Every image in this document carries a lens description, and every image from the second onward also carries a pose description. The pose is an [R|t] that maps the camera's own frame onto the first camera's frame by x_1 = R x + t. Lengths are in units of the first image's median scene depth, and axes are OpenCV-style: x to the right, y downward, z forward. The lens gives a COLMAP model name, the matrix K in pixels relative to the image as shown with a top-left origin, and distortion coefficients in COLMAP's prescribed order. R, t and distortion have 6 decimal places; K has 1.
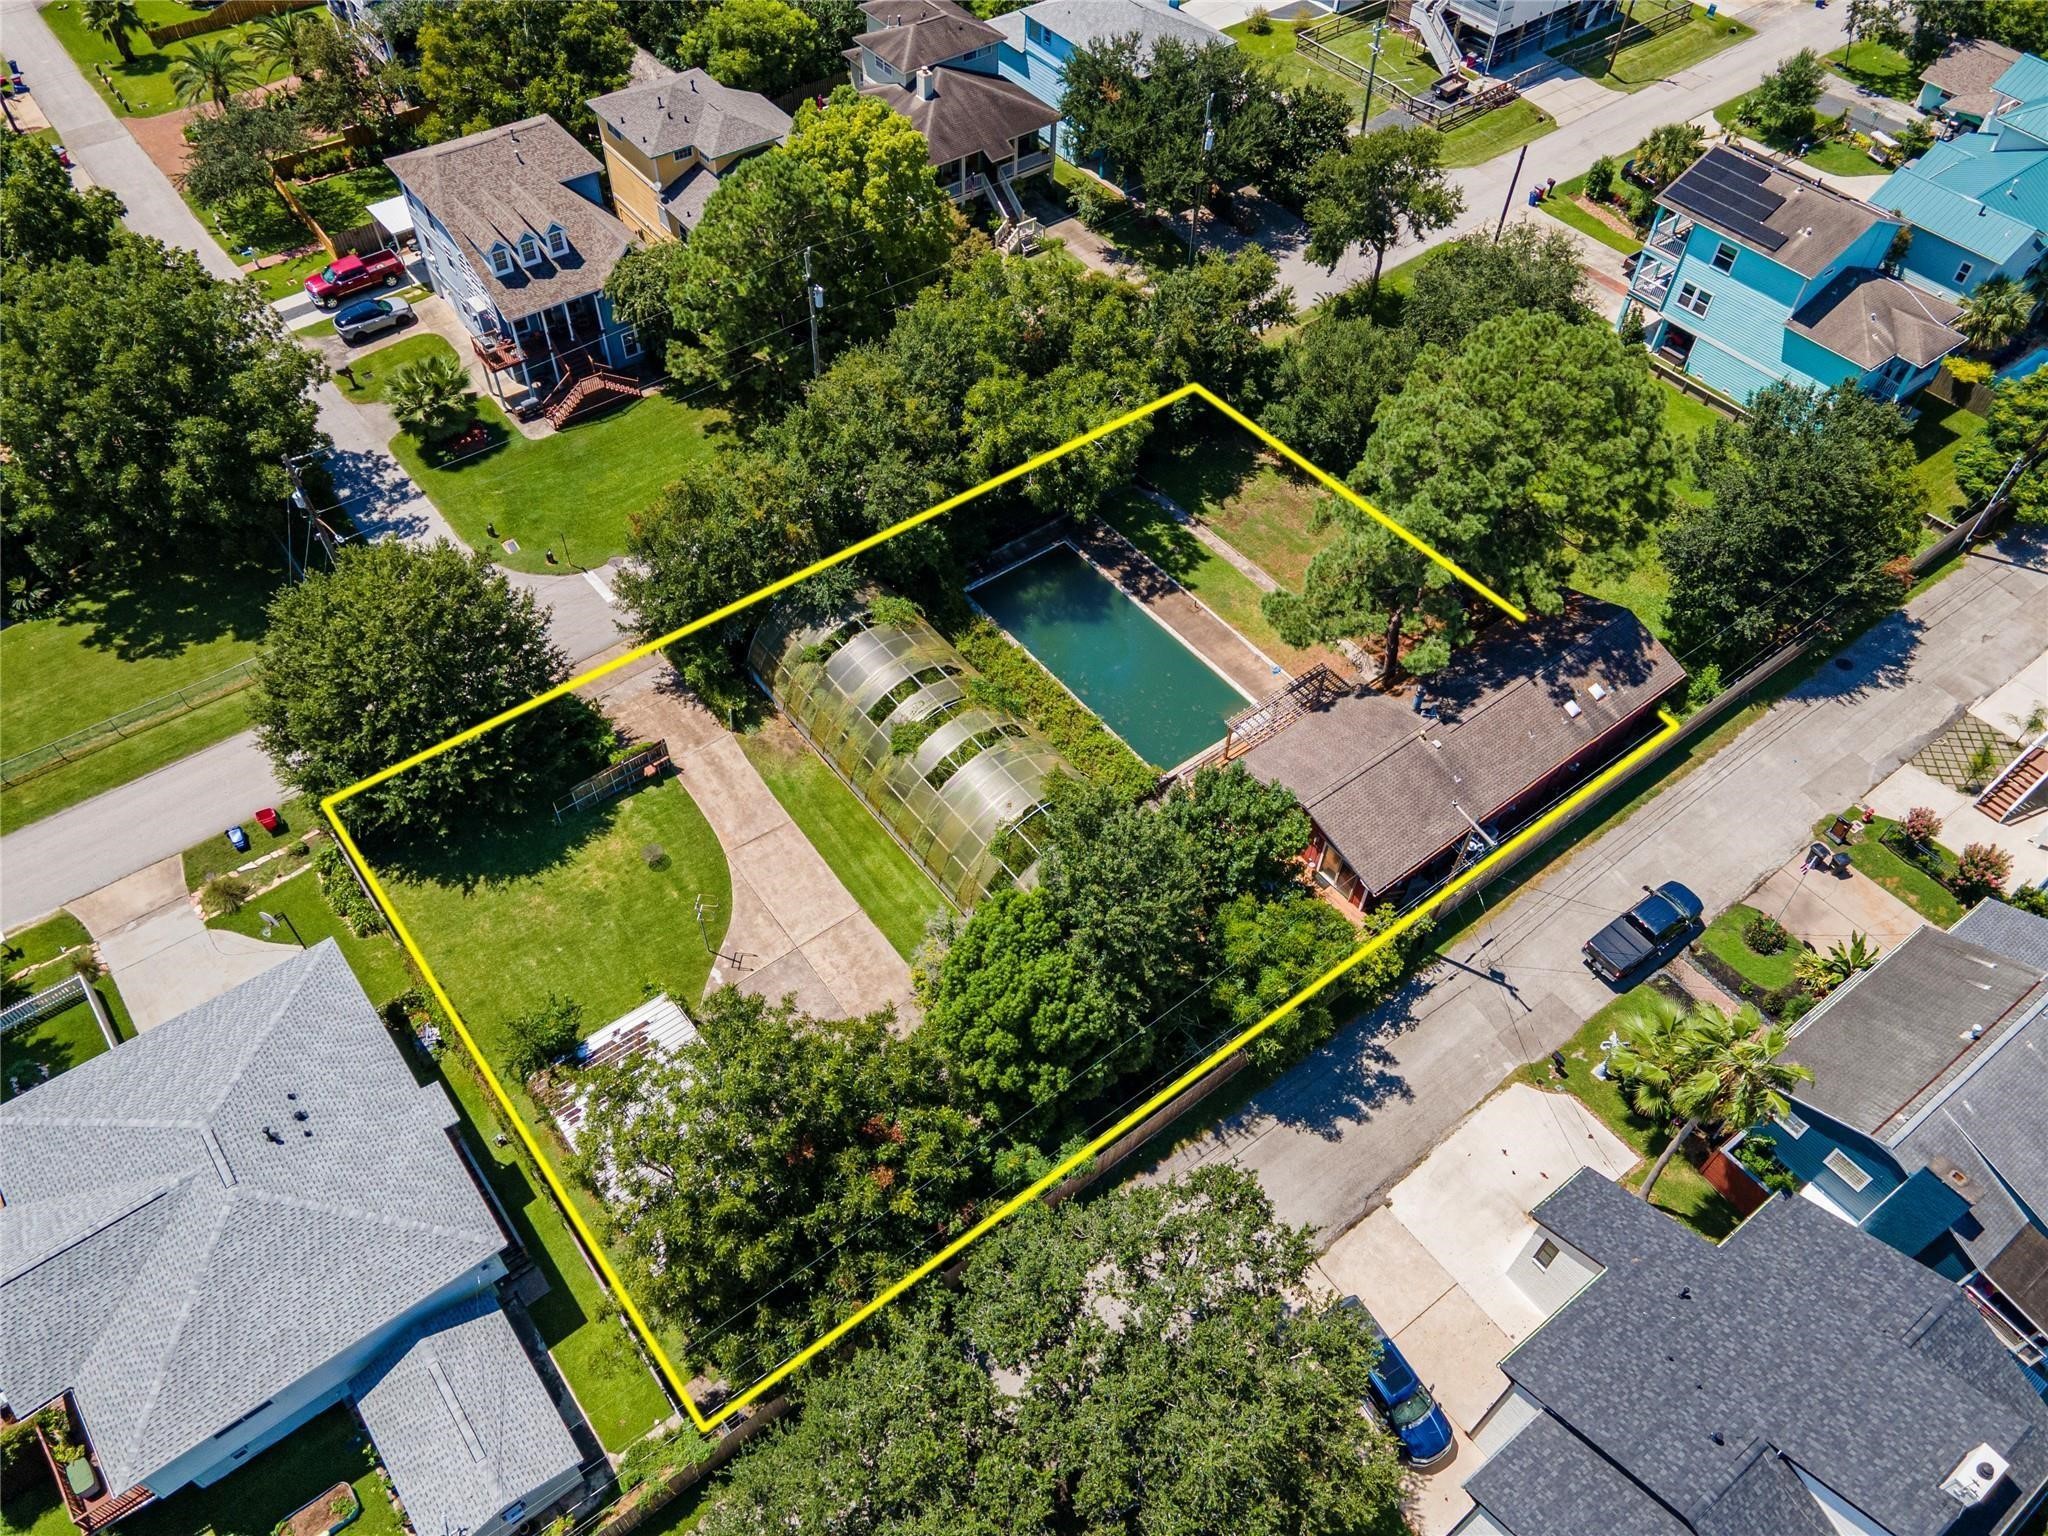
lens RADIAL K [[1505.9, 0, 1024.0], [0, 1505.9, 768.0], [0, 0, 1]] dist [-0.004109, 0.102573]
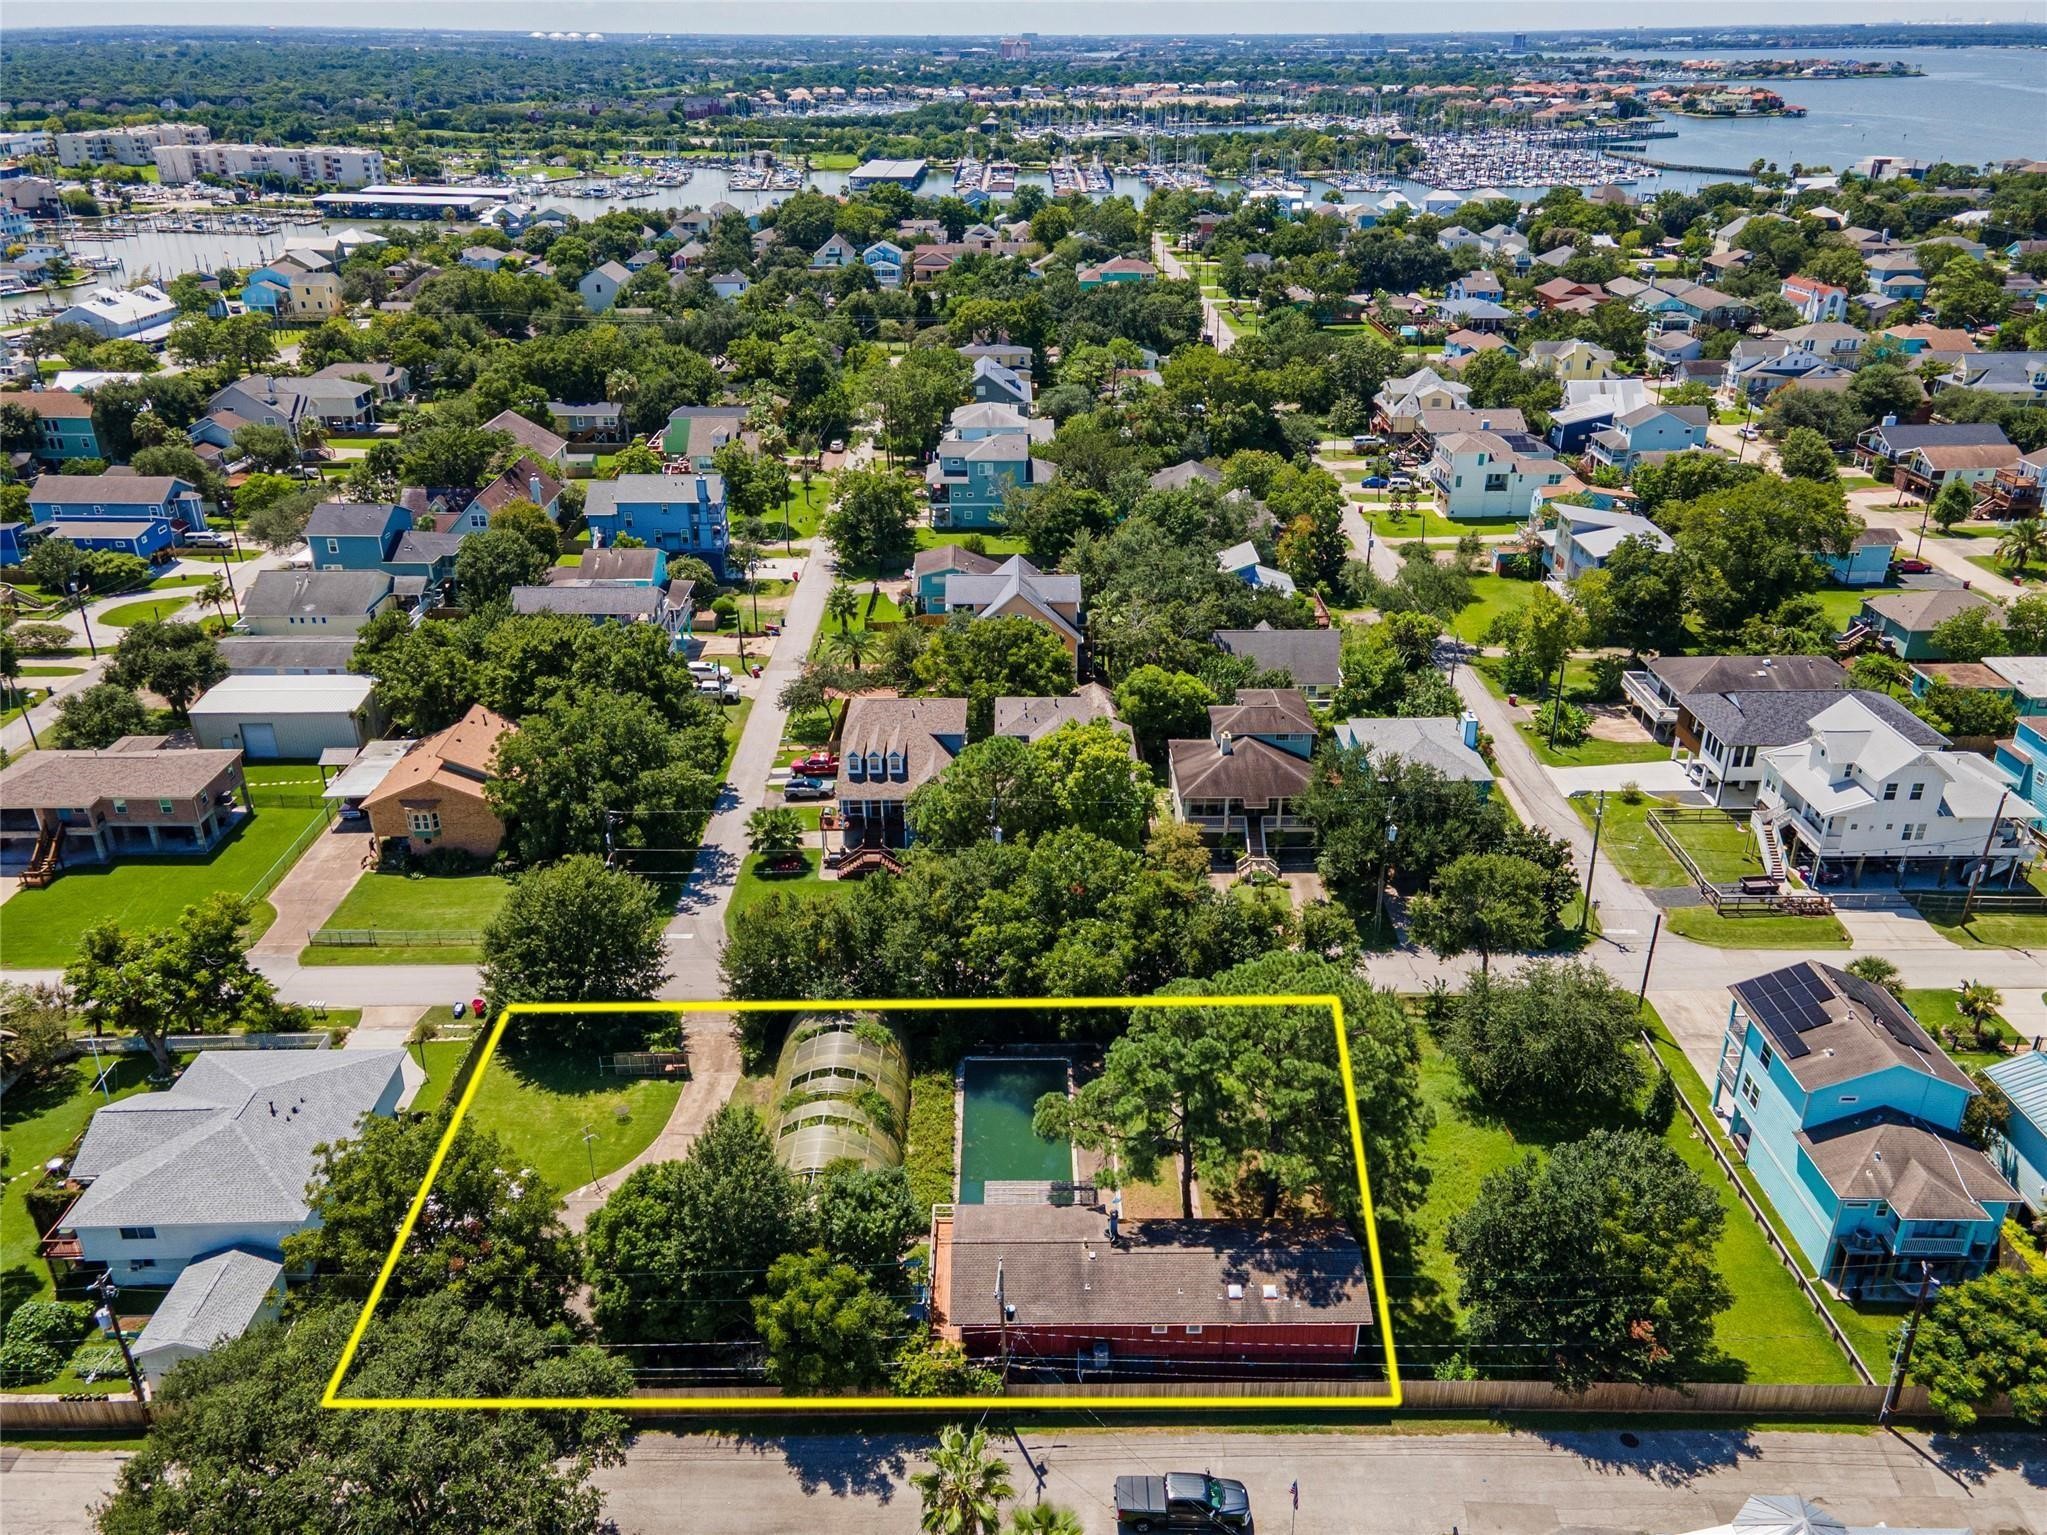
lens RADIAL K [[1607.3, 0, 1023.5], [0, 1607.3, 767.5], [0, 0, 1]] dist [0.020450, 0.006415]
pose [[0.791109, 0.236516, -0.564099, 0.668261], [-0.456035, 0.842673, -0.286241, 0.037710], [0.407651, 0.483696, 0.774506, -0.133739]]
